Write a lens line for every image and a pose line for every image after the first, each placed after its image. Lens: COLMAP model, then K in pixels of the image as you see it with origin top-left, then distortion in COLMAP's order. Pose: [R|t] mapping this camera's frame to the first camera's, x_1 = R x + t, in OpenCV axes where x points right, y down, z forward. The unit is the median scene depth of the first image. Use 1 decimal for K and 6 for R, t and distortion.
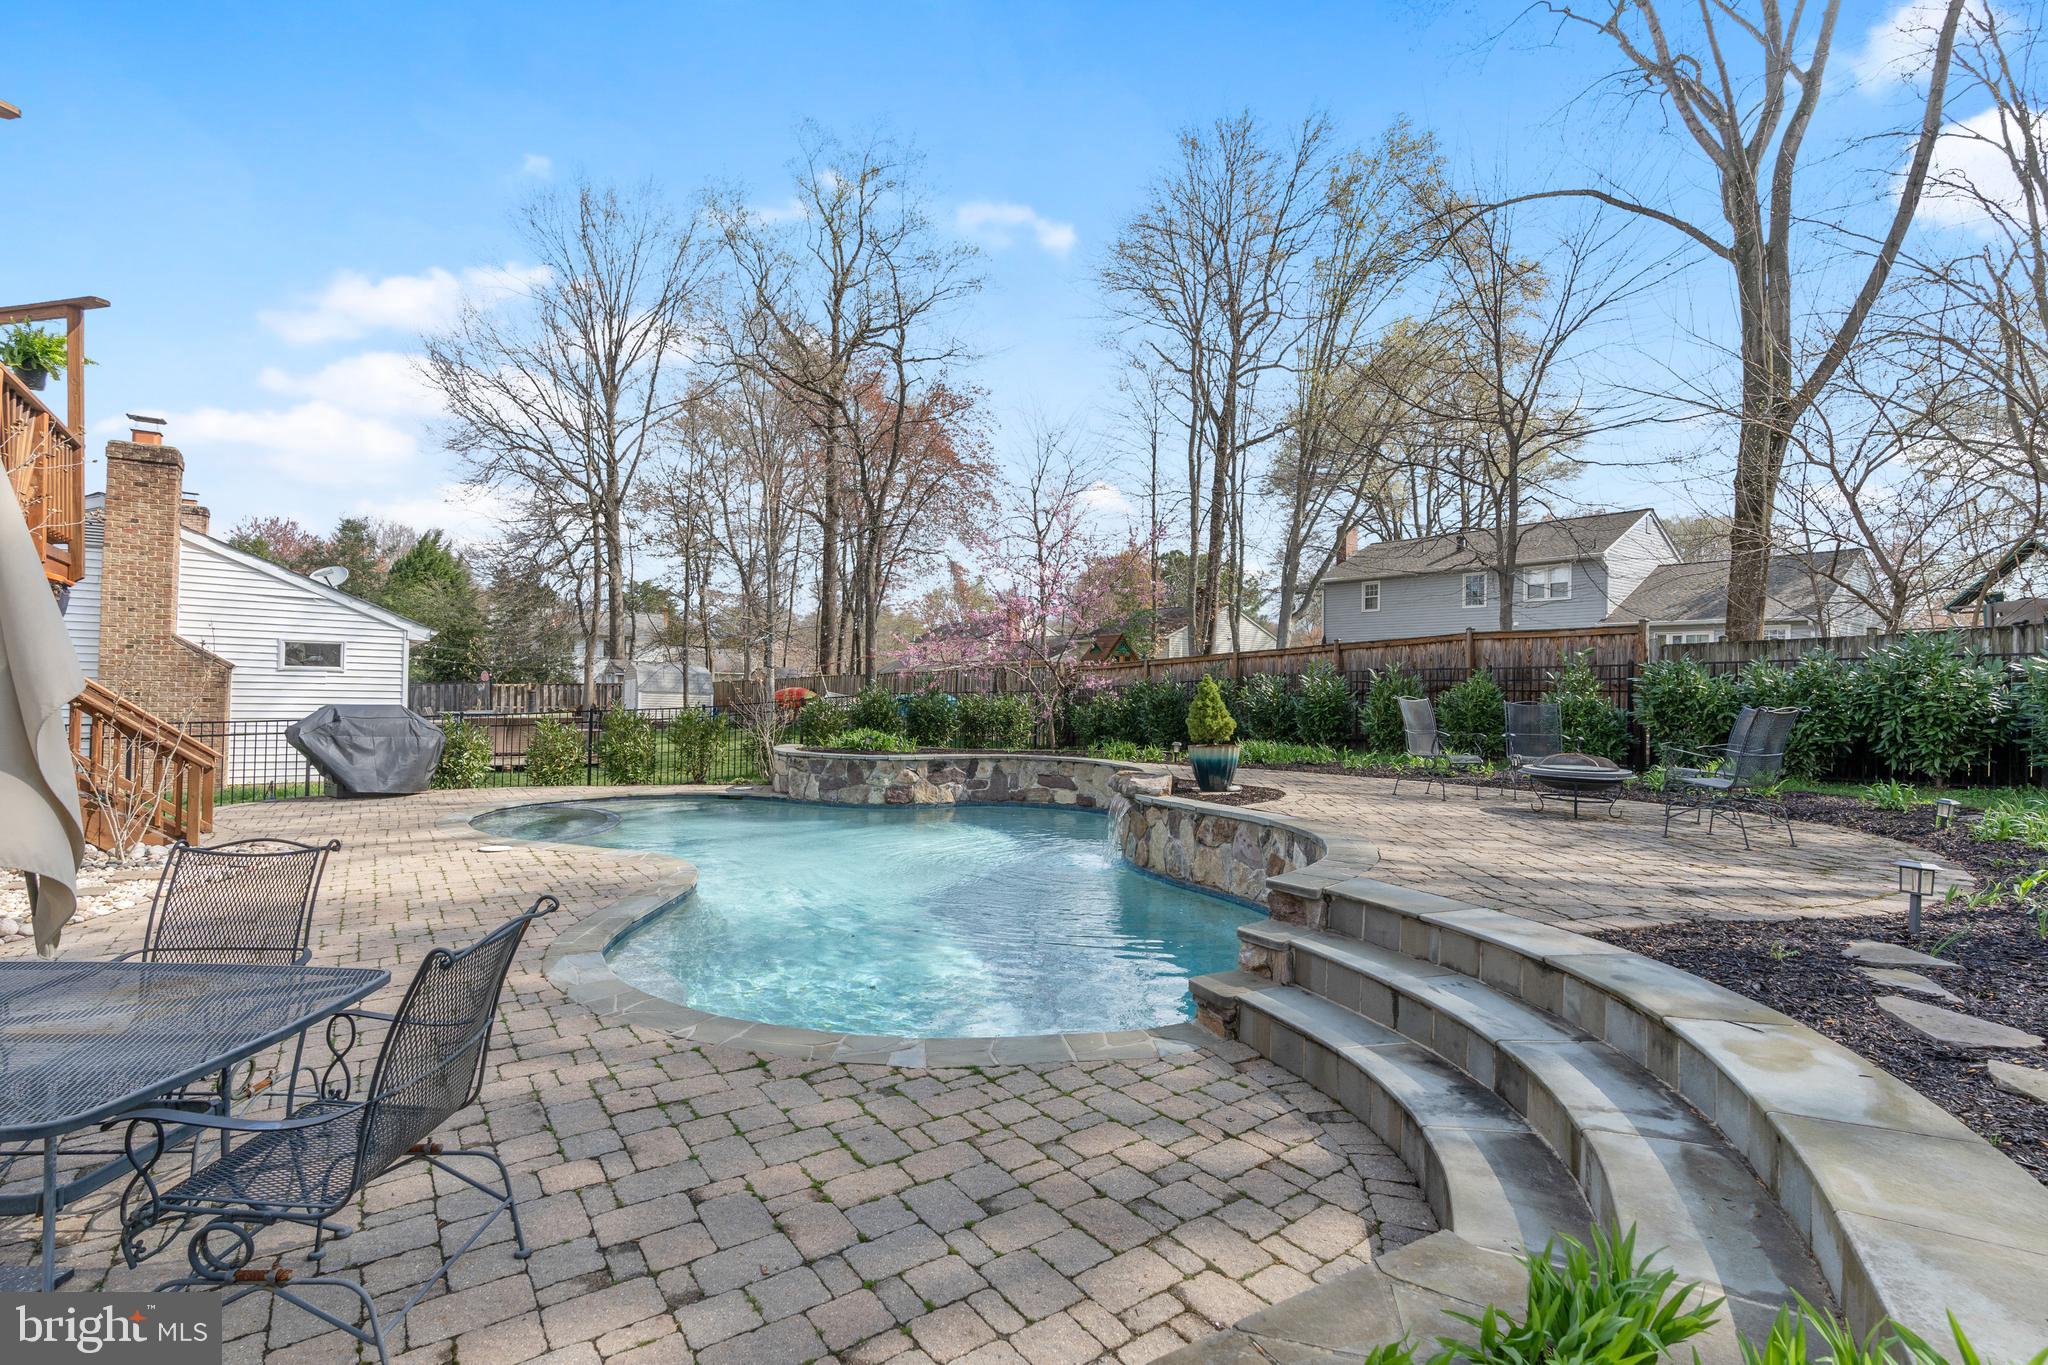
lens RADIAL K [[934.0, 0, 1018.9], [0, 934.0, 702.5], [0, 0, 1]] dist [-0.008305, 0.002843]
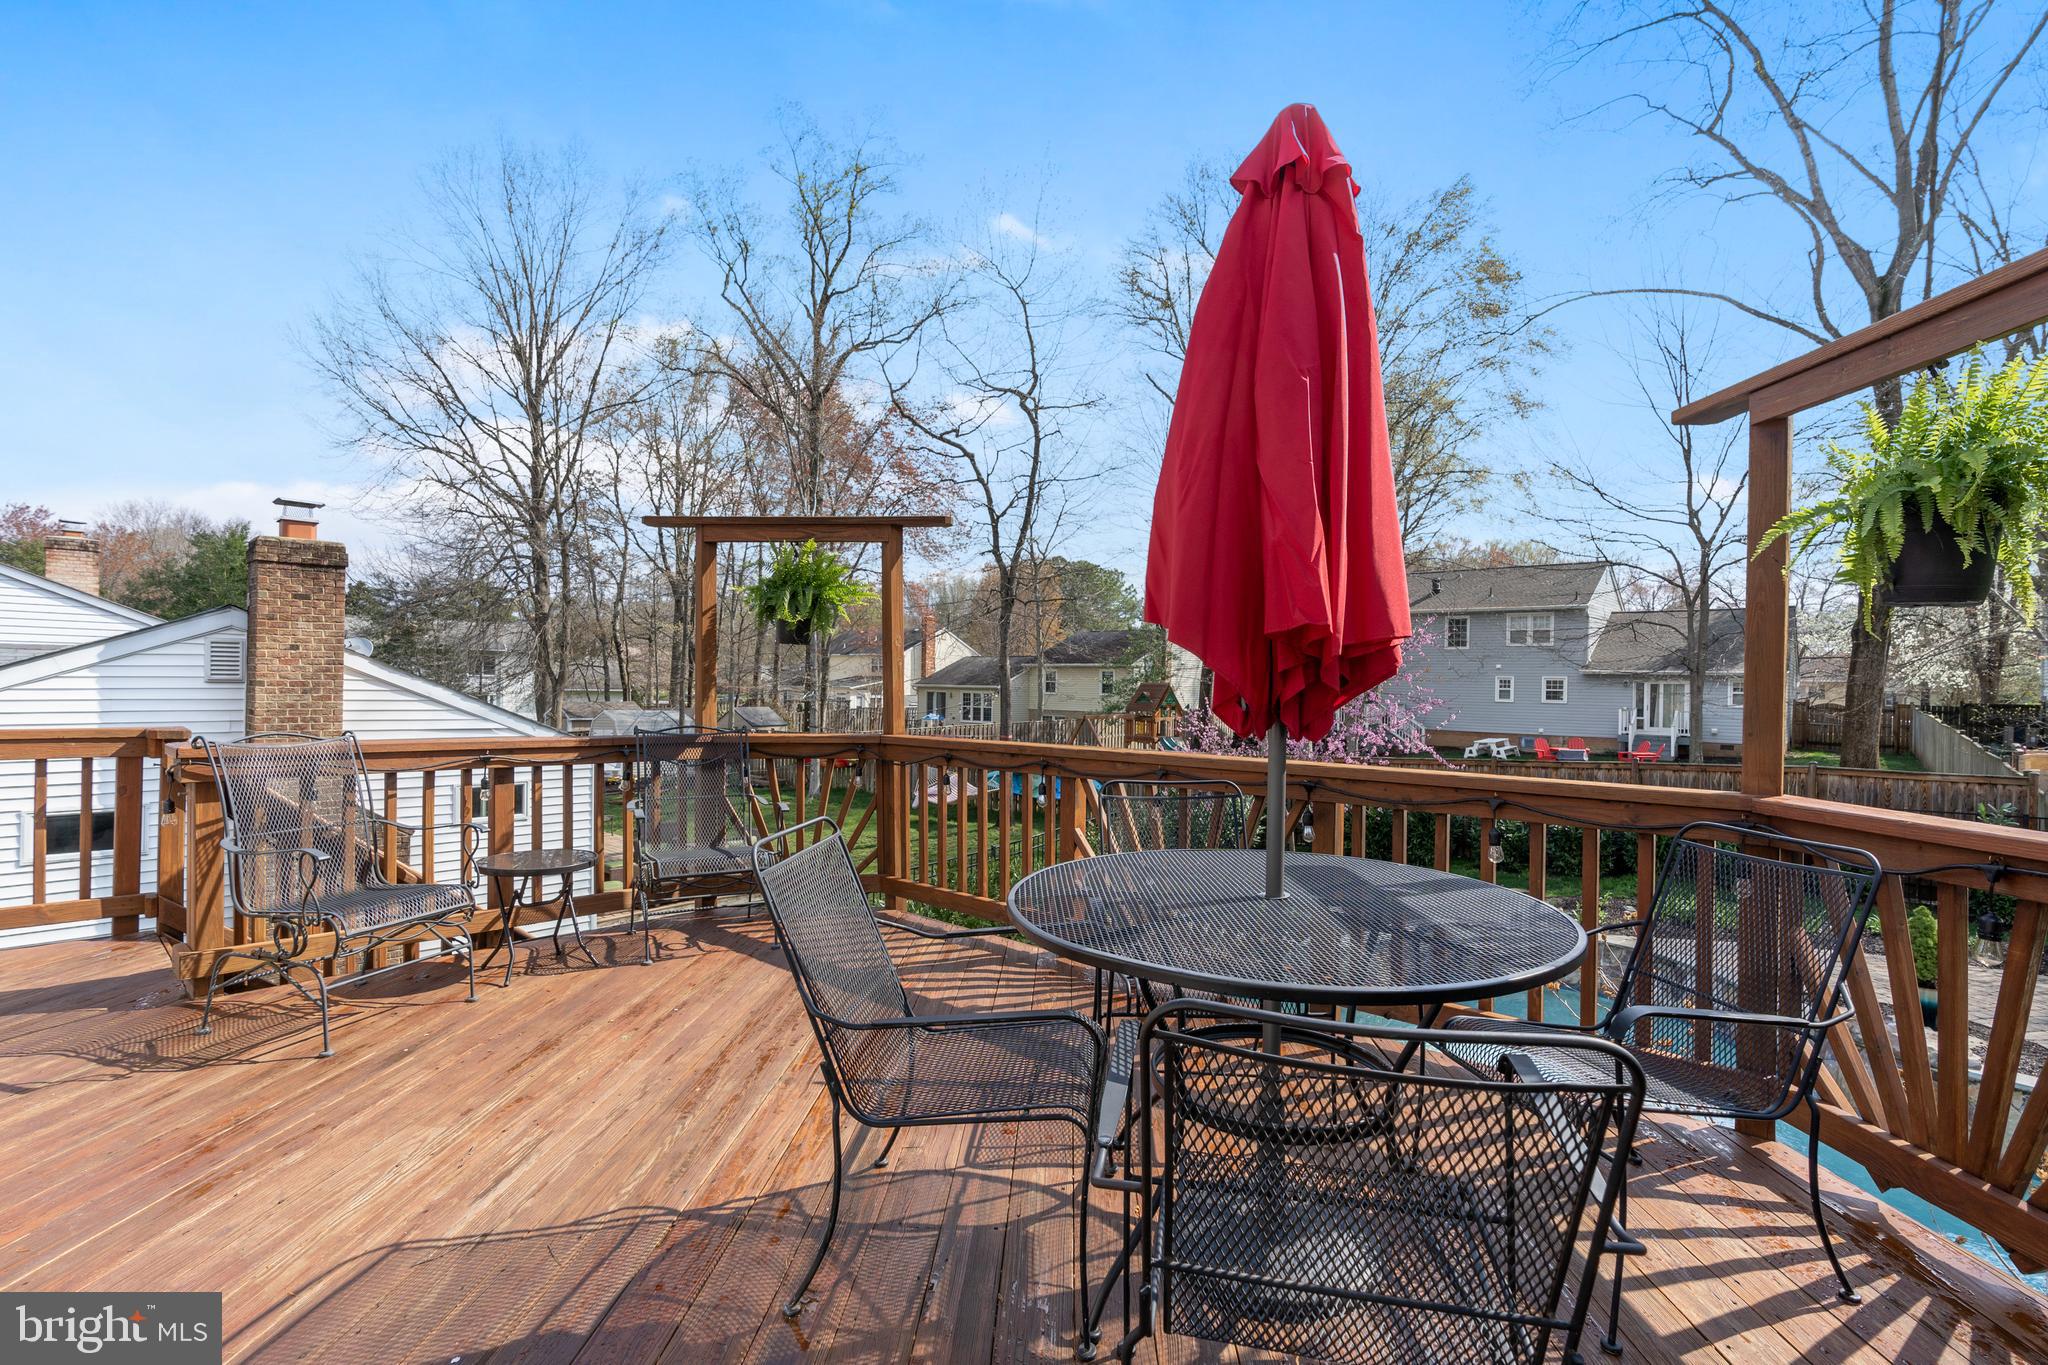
lens RADIAL K [[934.0, 0, 1023.1], [0, 934.0, 700.5], [0, 0, 1]] dist [-0.008305, 0.002843]
pose [[0.978009, -0.010067, 0.208318, -0.612712], [0.007101, 0.999863, 0.014978, -0.180102], [-0.208440, -0.013169, 0.977946, 0.194376]]
